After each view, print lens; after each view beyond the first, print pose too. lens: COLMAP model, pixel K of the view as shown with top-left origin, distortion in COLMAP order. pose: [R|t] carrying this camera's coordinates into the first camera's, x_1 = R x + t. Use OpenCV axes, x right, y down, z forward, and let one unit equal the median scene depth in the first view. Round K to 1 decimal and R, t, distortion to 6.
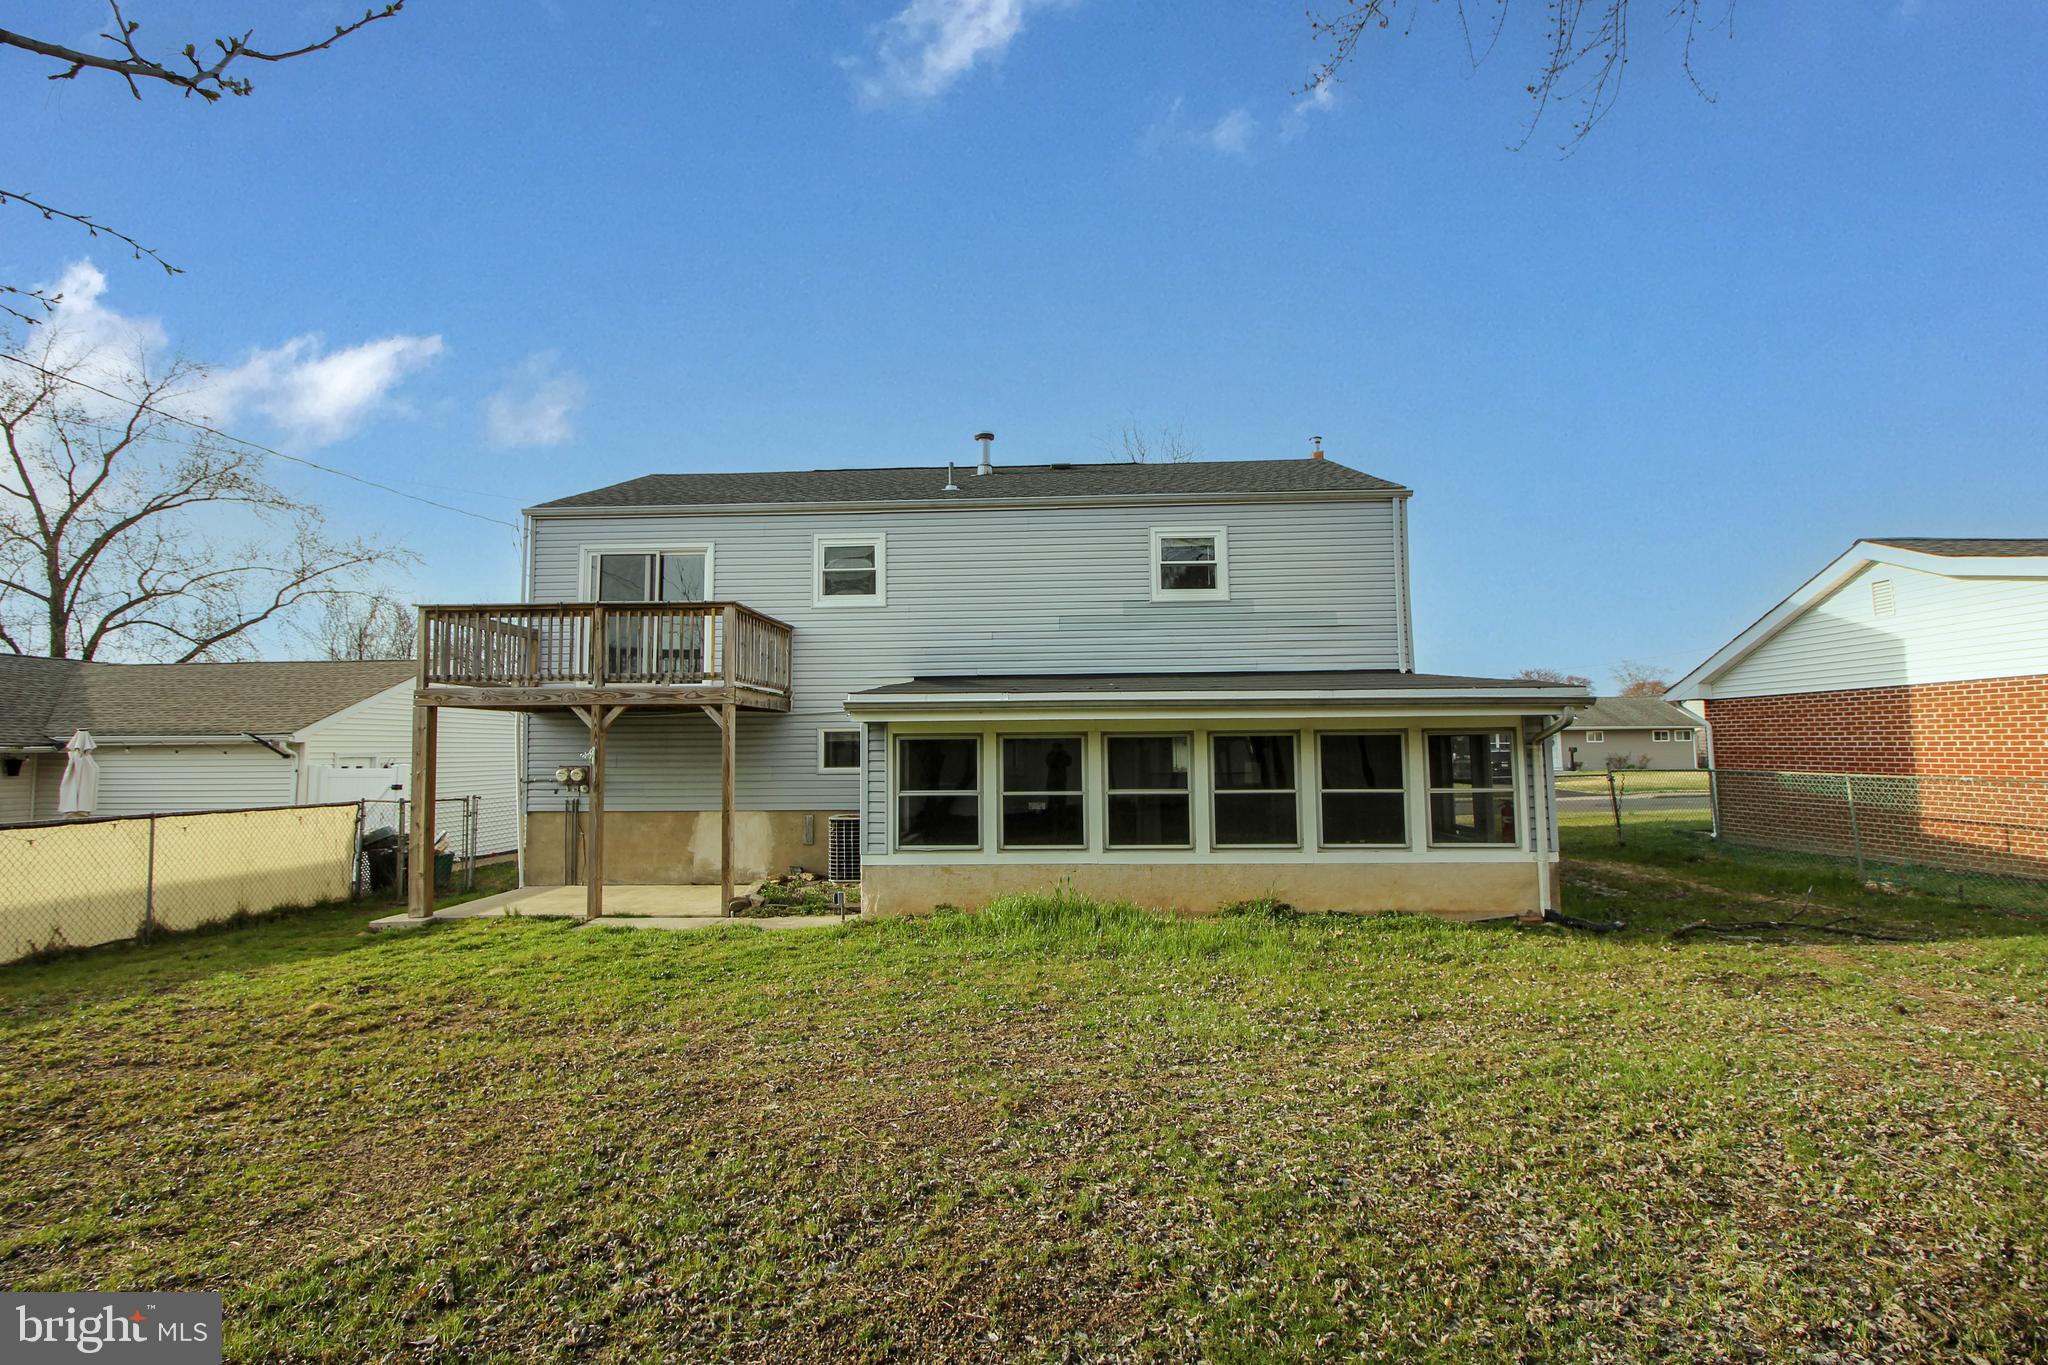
lens RADIAL K [[944.5, 0, 1010.8], [0, 944.5, 663.6], [0, 0, 1]] dist [0.004695, -0.017583]
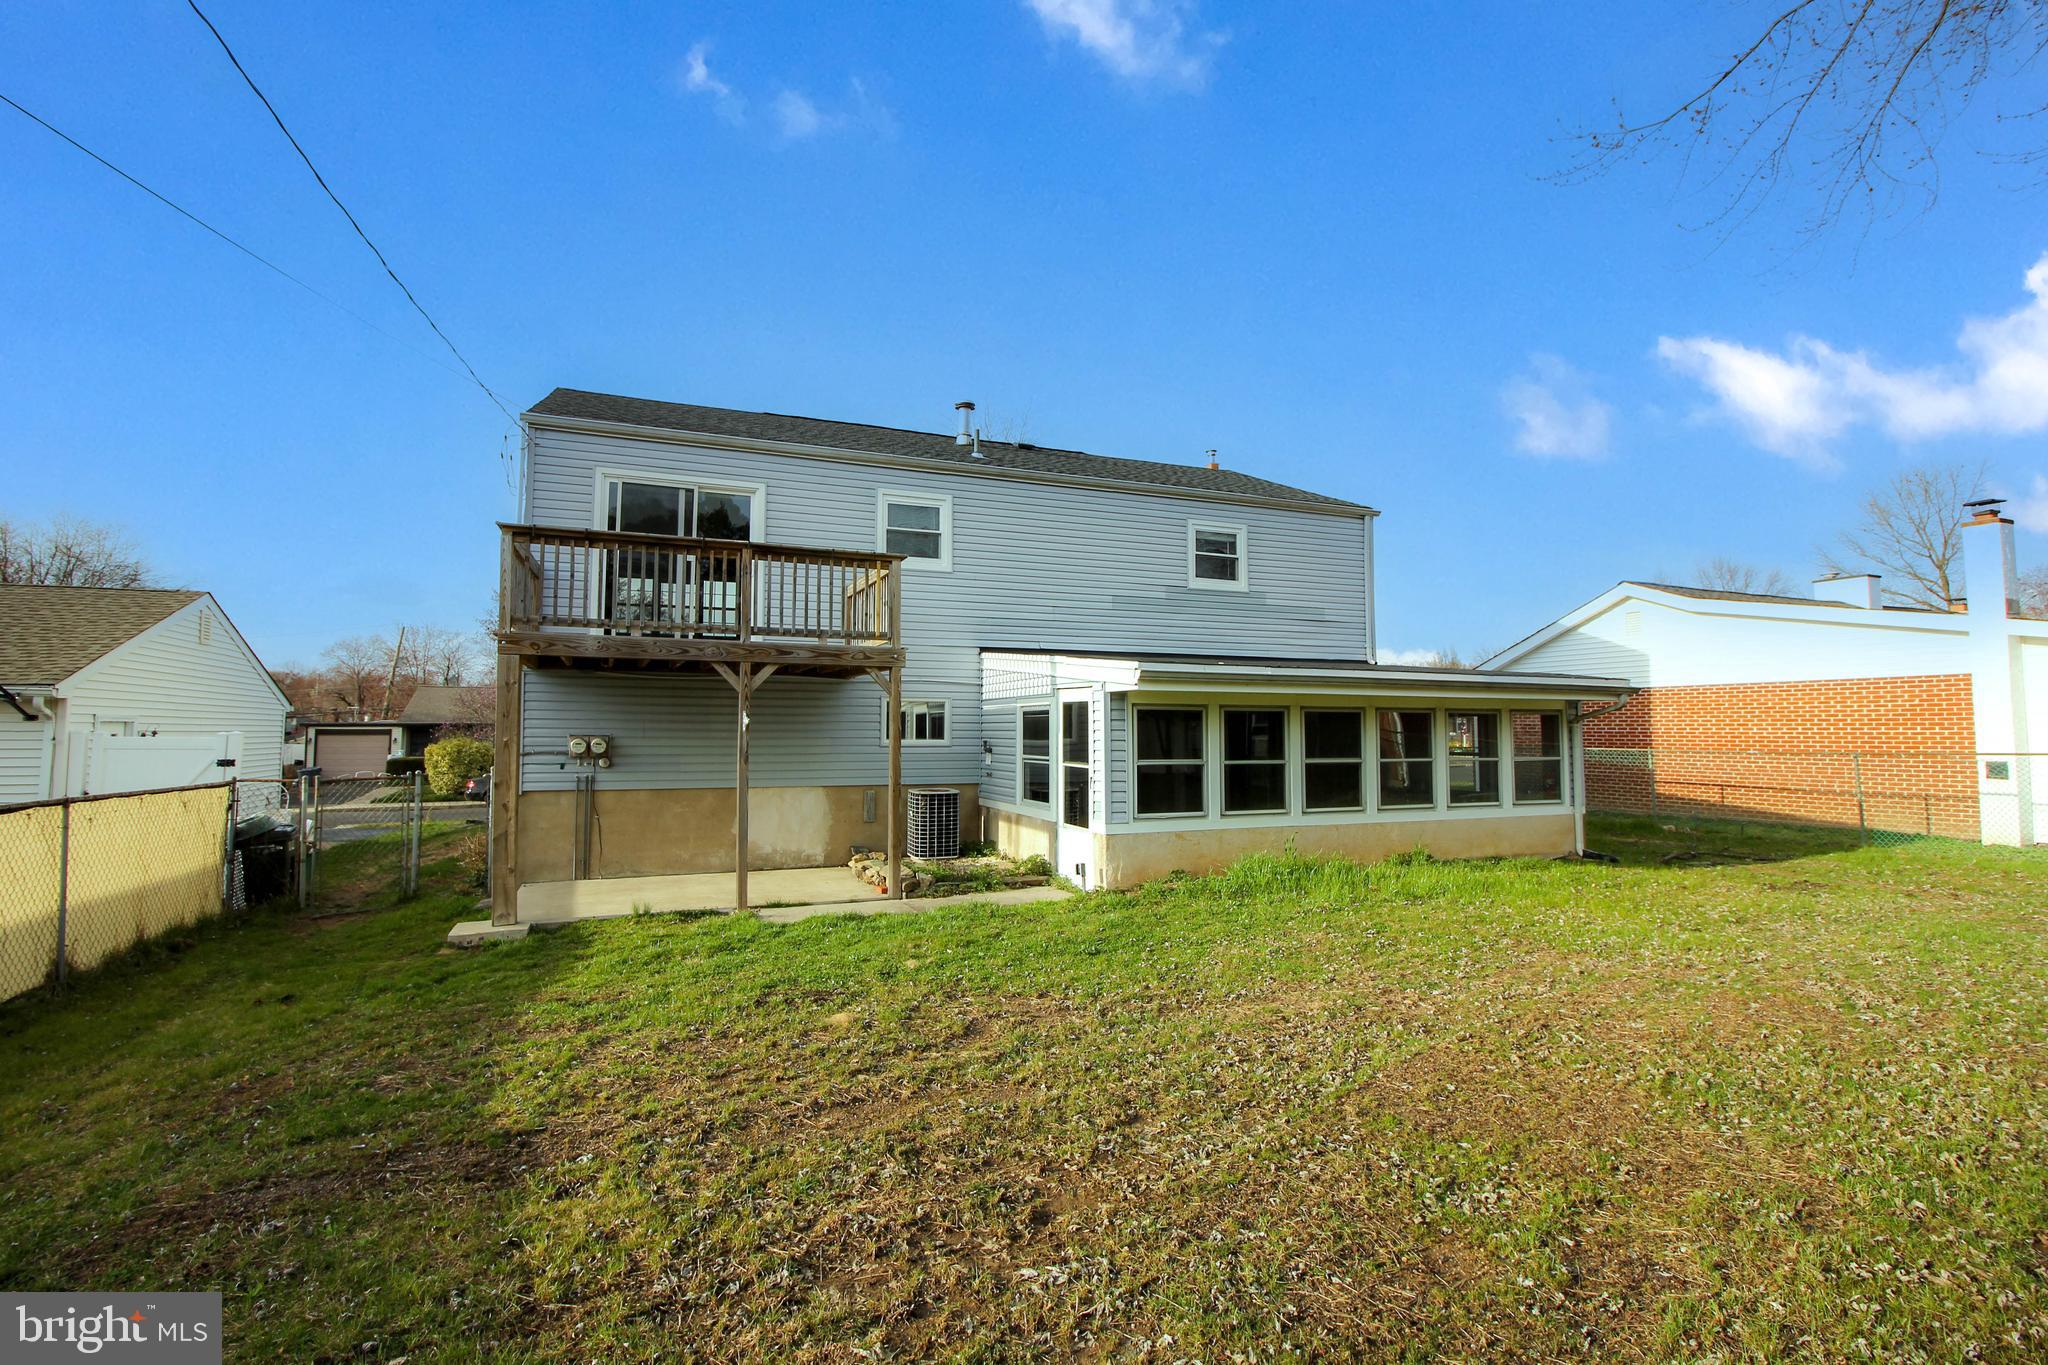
lens RADIAL K [[944.5, 0, 1010.8], [0, 944.5, 663.6], [0, 0, 1]] dist [0.004695, -0.017583]
pose [[0.908972, 0.041220, 0.414814, -0.480318], [-0.048714, 0.998785, 0.007497, 0.022340], [-0.414001, -0.027022, 0.909875, 0.101584]]
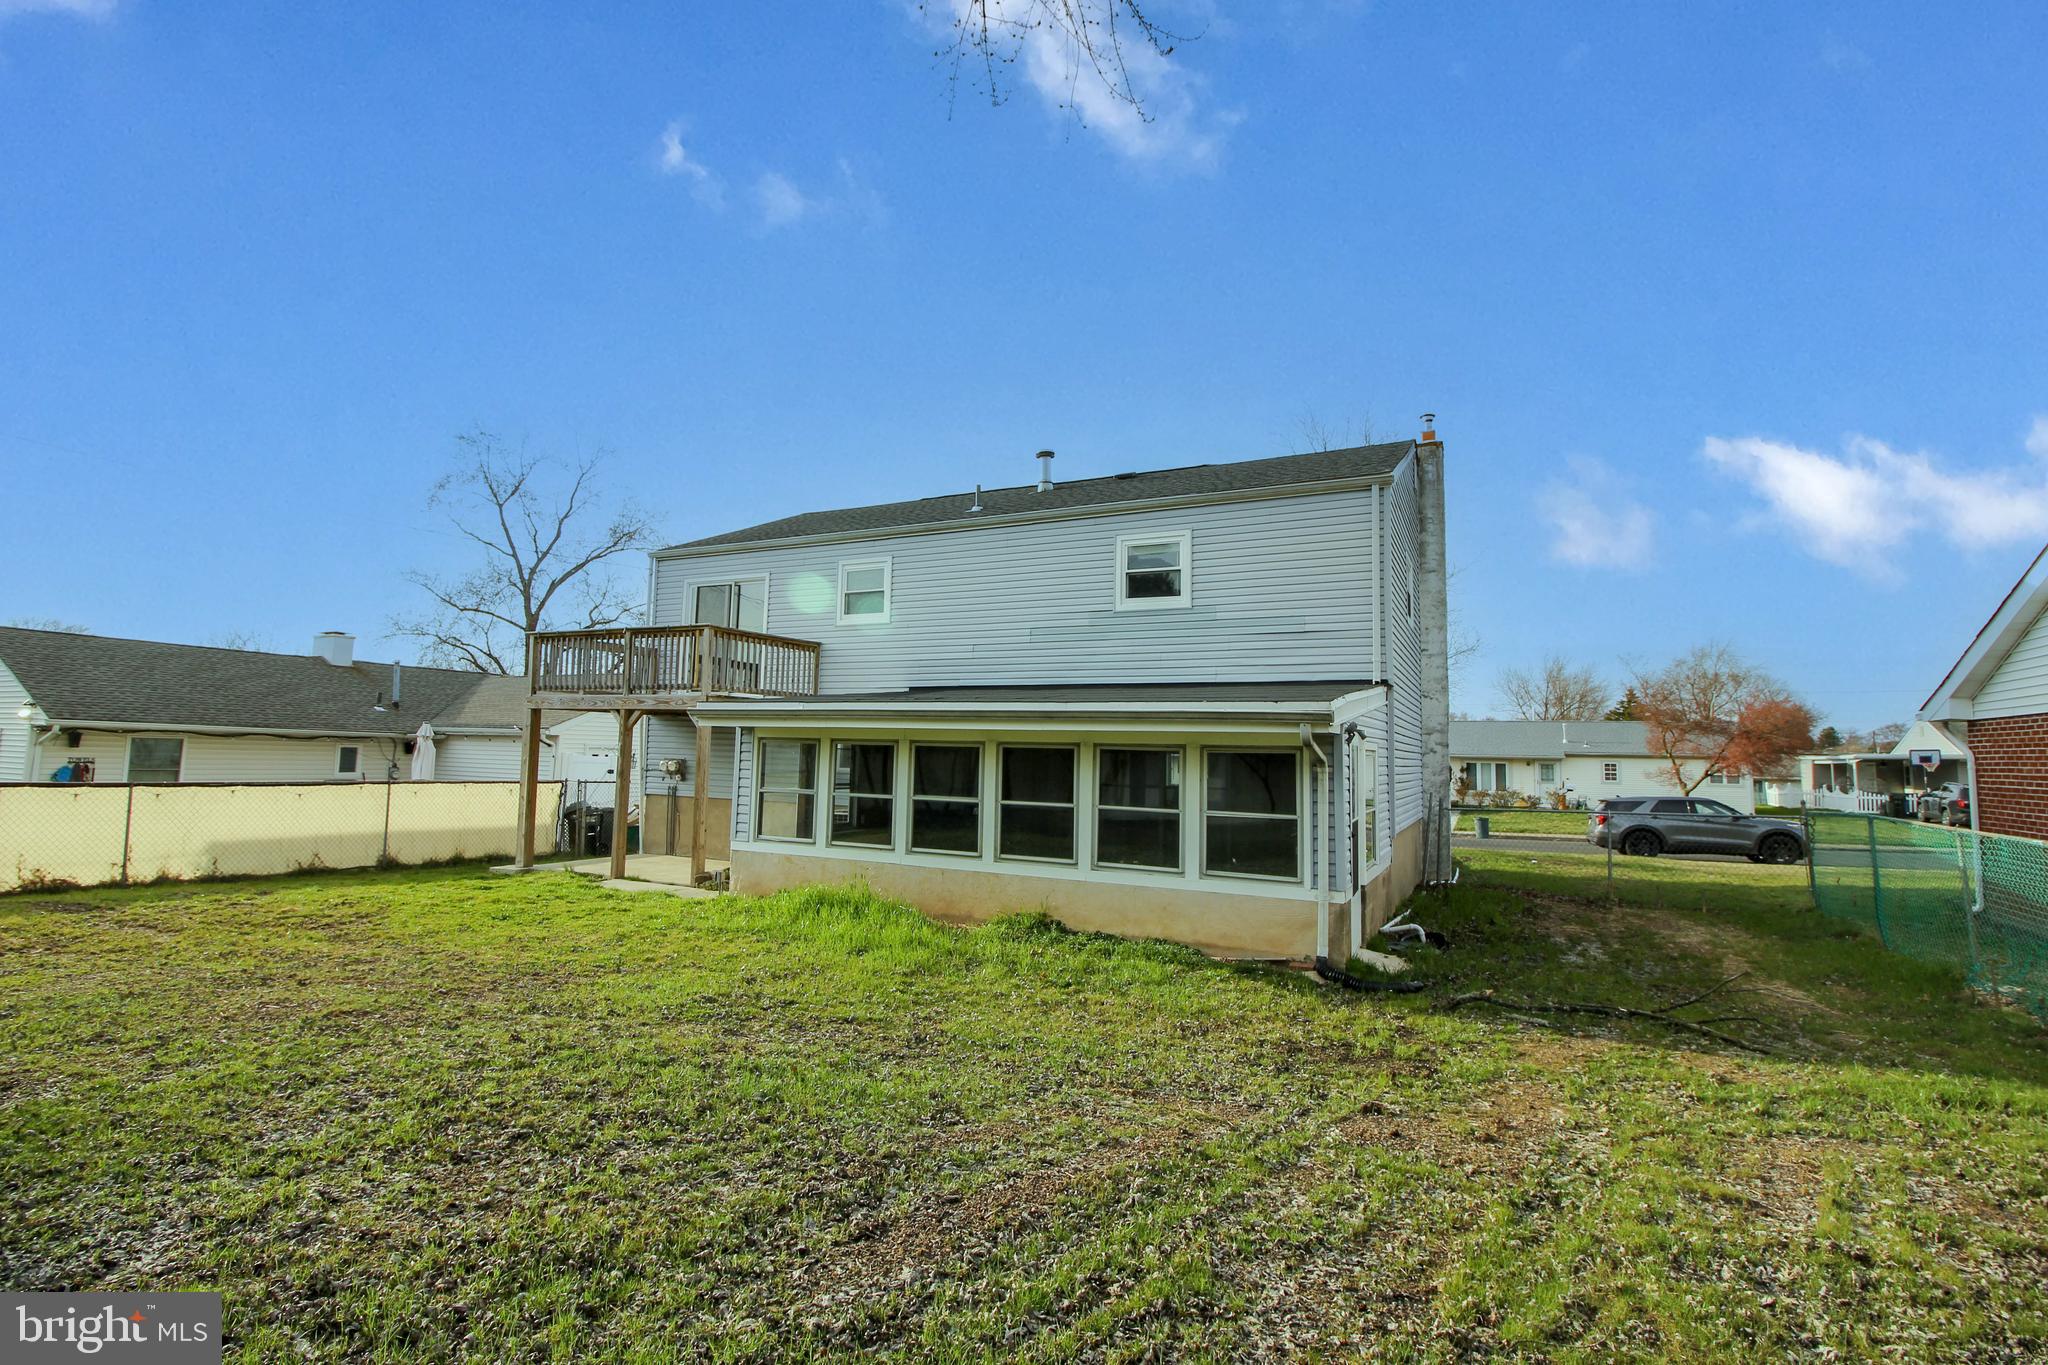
lens RADIAL K [[944.5, 0, 1010.8], [0, 944.5, 663.6], [0, 0, 1]] dist [0.004695, -0.017583]
pose [[0.910079, -0.007818, -0.414361, 0.459512], [0.003821, 0.999938, -0.010474, -0.001419], [0.414417, 0.007949, 0.910052, 0.058435]]
